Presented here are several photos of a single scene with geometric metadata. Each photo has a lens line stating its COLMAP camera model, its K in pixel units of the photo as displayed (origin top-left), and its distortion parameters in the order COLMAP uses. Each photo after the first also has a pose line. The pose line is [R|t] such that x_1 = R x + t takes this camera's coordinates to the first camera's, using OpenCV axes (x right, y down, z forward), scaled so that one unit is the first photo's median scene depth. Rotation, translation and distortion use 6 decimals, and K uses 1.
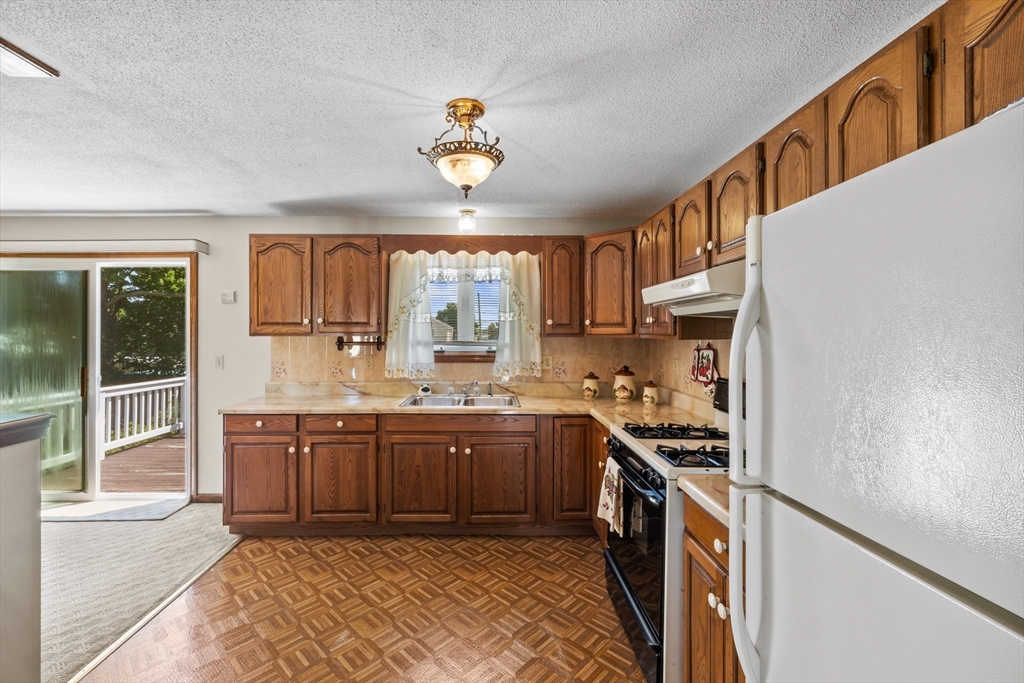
lens RADIAL K [[436.8, 0, 503.8], [0, 436.8, 332.6], [0, 0, 1]] dist [-0.001759, 0.000632]
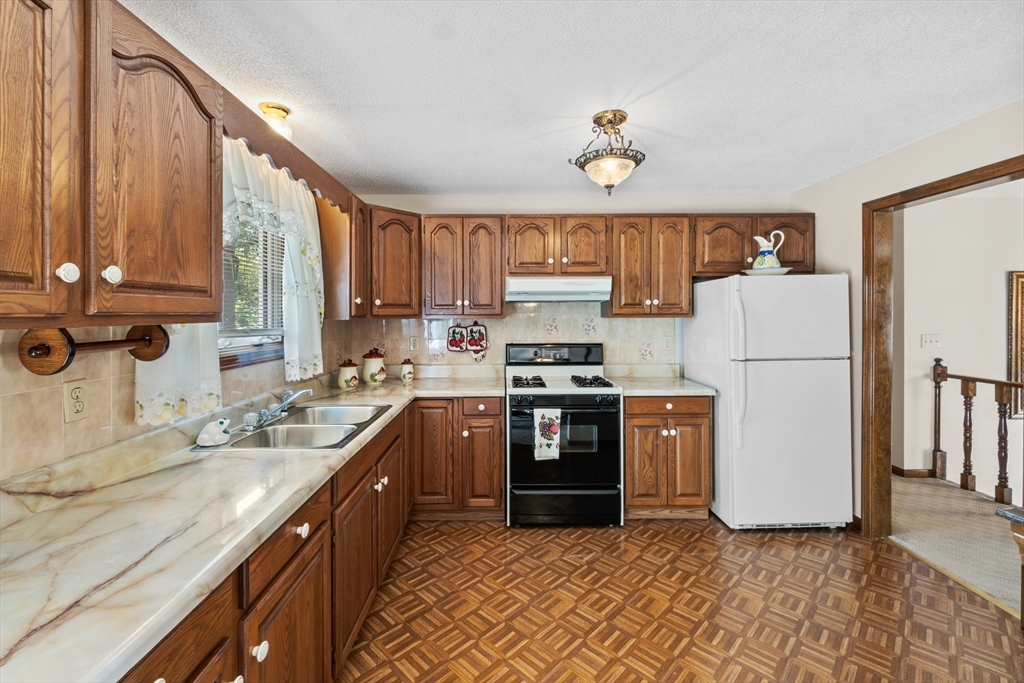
lens RADIAL K [[436.8, 0, 510.6], [0, 436.8, 307.7], [0, 0, 1]] dist [-0.001759, 0.000632]
pose [[0.010428, 0.014552, 0.999840, -0.935356], [0.005413, 0.999879, -0.014609, 0.003429], [-0.999931, 0.005564, 0.010348, 0.926258]]
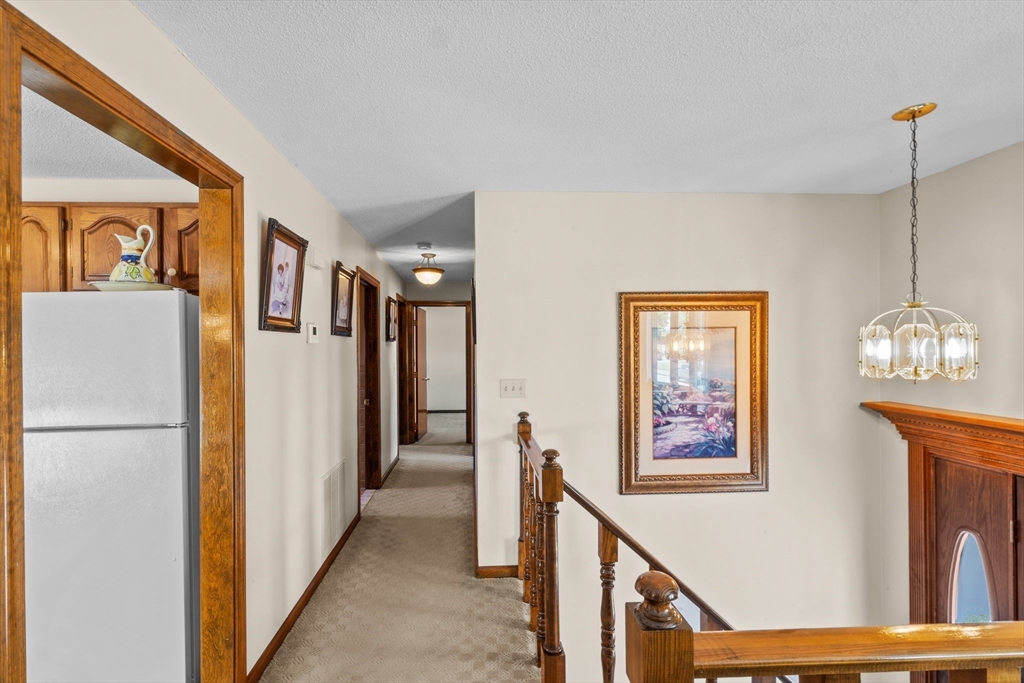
lens RADIAL K [[436.8, 0, 485.6], [0, 436.8, 348.5], [0, 0, 1]] dist [-0.001759, 0.000632]
pose [[-0.009357, -0.000415, 0.999956, -0.490237], [0.011696, 0.999931, 0.000524, 0.004560], [-0.999888, 0.011701, -0.009352, -0.429446]]
